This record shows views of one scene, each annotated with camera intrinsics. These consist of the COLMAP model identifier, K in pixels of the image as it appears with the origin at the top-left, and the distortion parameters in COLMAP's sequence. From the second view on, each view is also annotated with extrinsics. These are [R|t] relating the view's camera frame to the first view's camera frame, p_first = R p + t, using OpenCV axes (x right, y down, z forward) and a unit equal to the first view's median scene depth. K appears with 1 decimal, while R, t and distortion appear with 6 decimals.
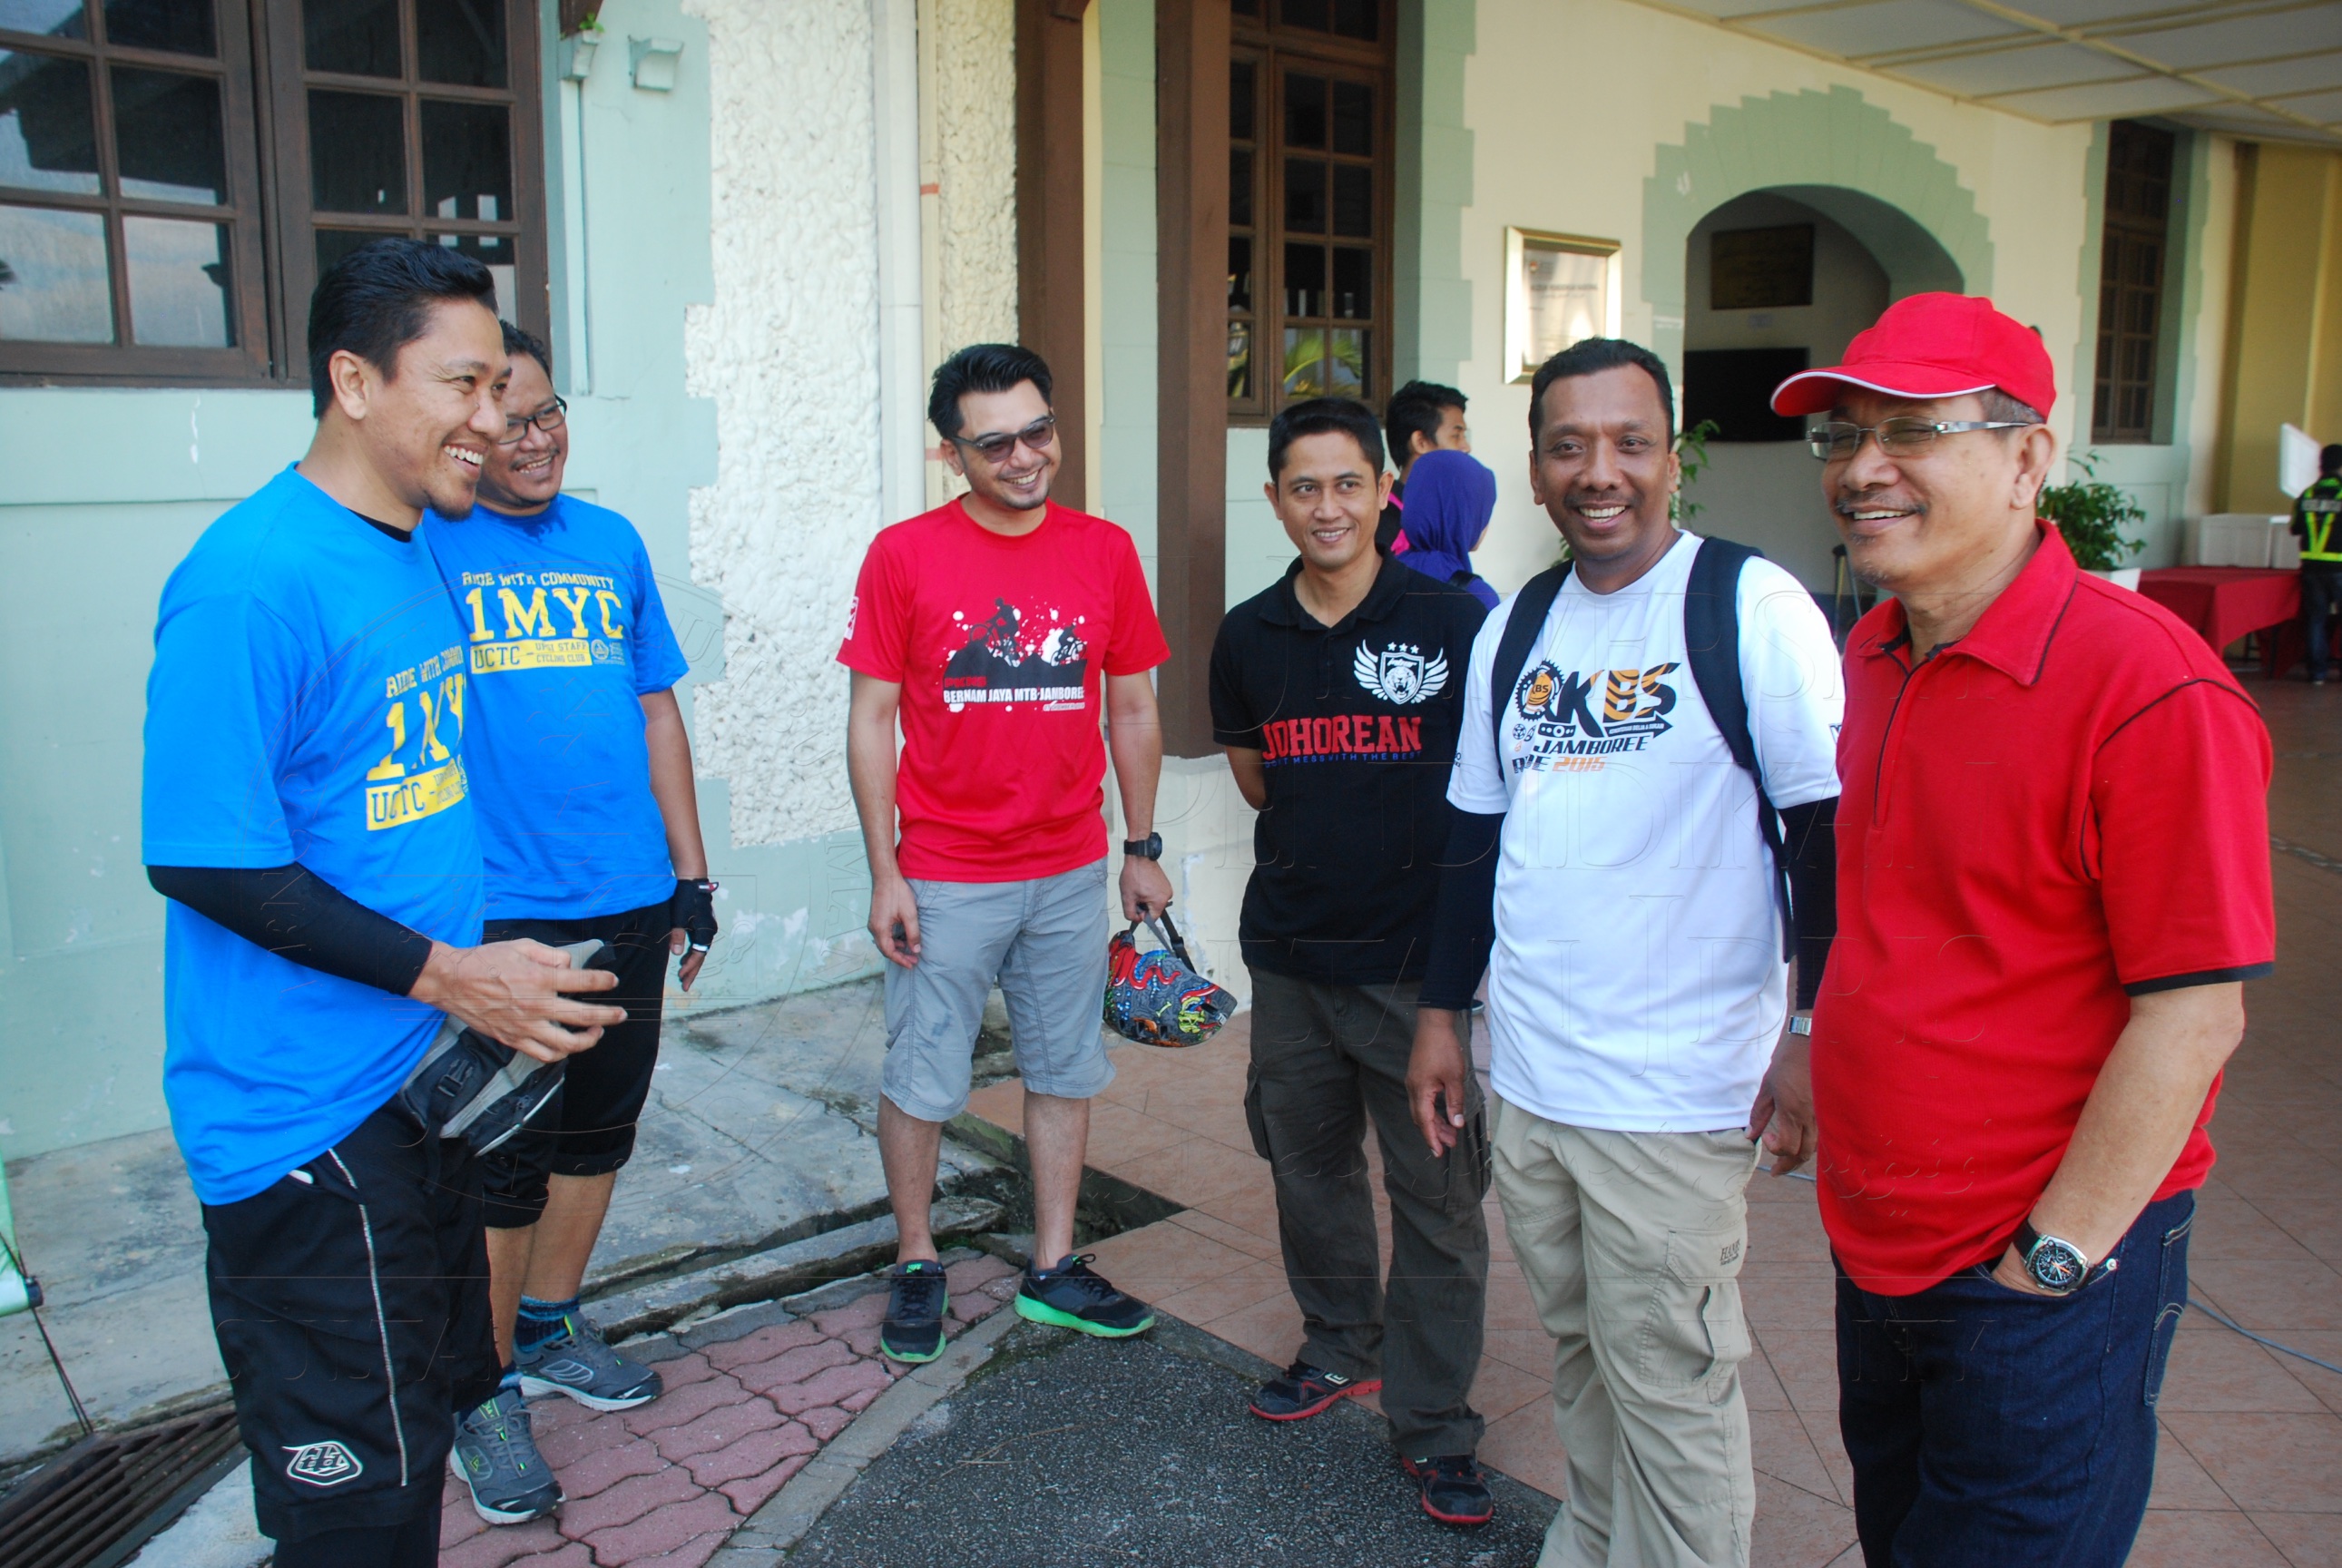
lens RADIAL K [[2040.2, 0, 1170.0], [0, 2040.2, 814.6], [0, 0, 1]] dist [-0.139067, 0.189352]
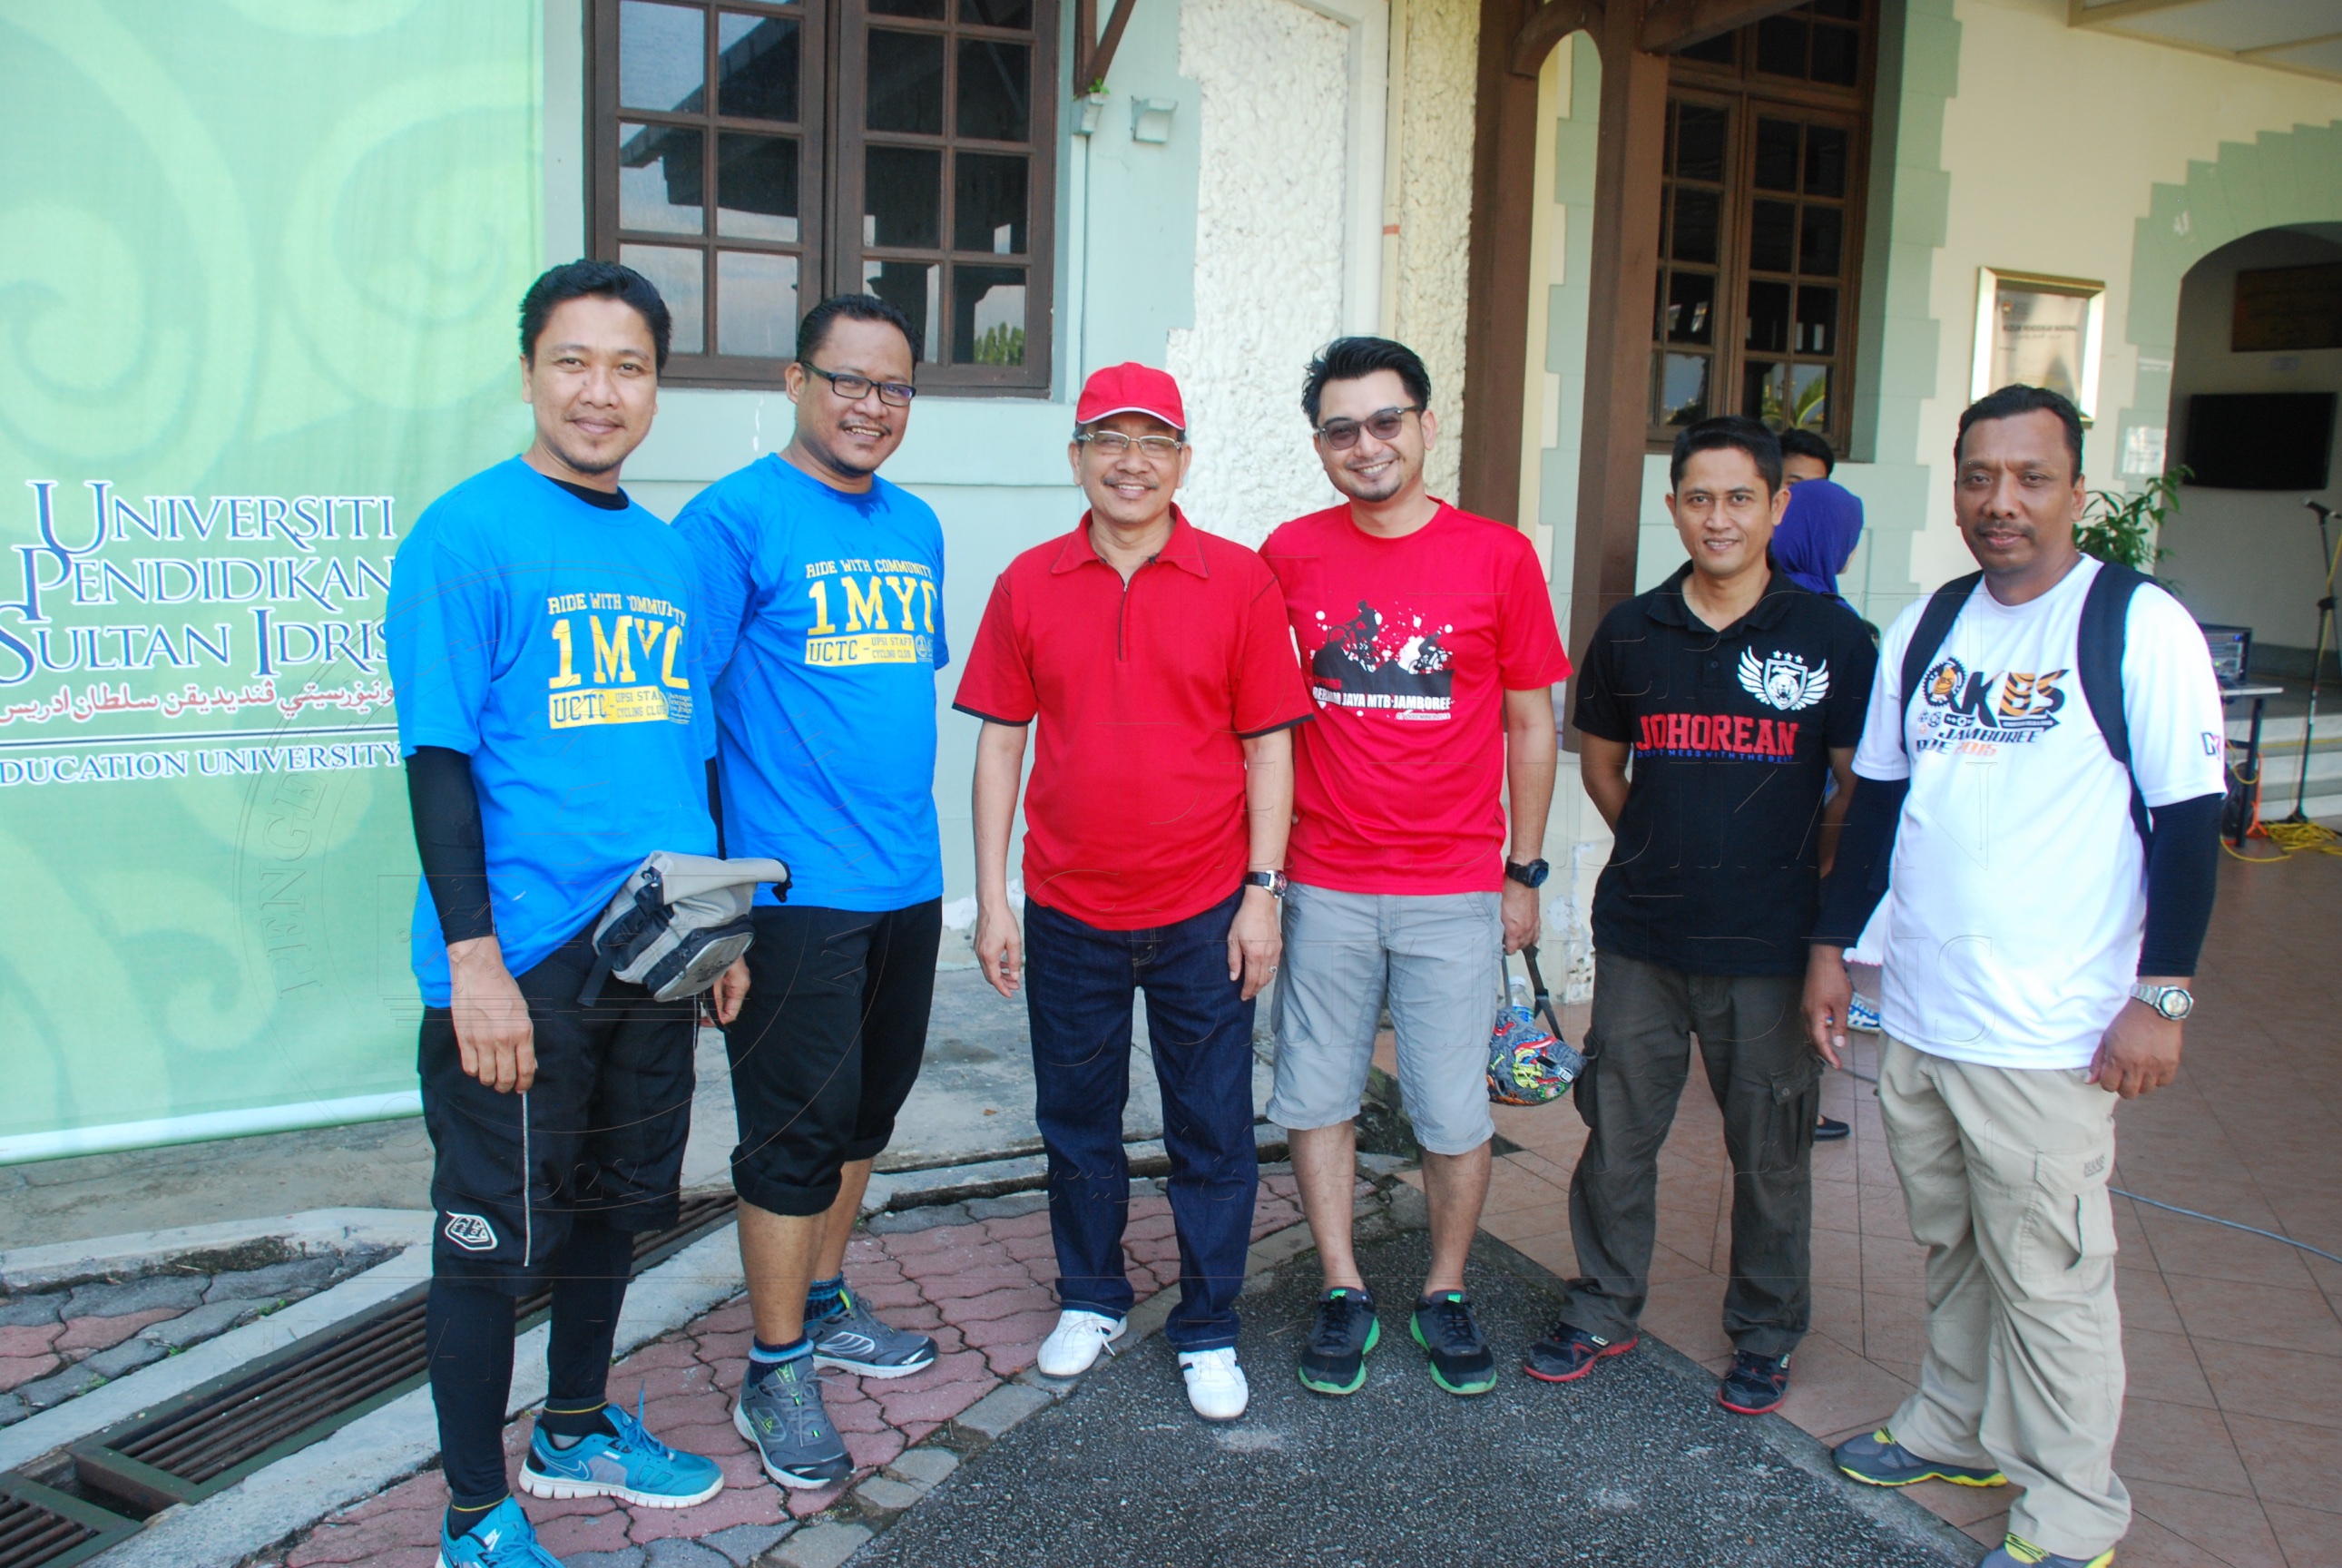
lens RADIAL K [[2040.2, 0, 1170.0], [0, 2040.2, 814.6], [0, 0, 1]] dist [-0.139067, 0.189352]
pose [[0.967332, 0.067723, -0.244301, 0.057273], [-0.071225, 0.997445, -0.005520, 0.026906], [0.243303, 0.022740, 0.969684, -0.103850]]
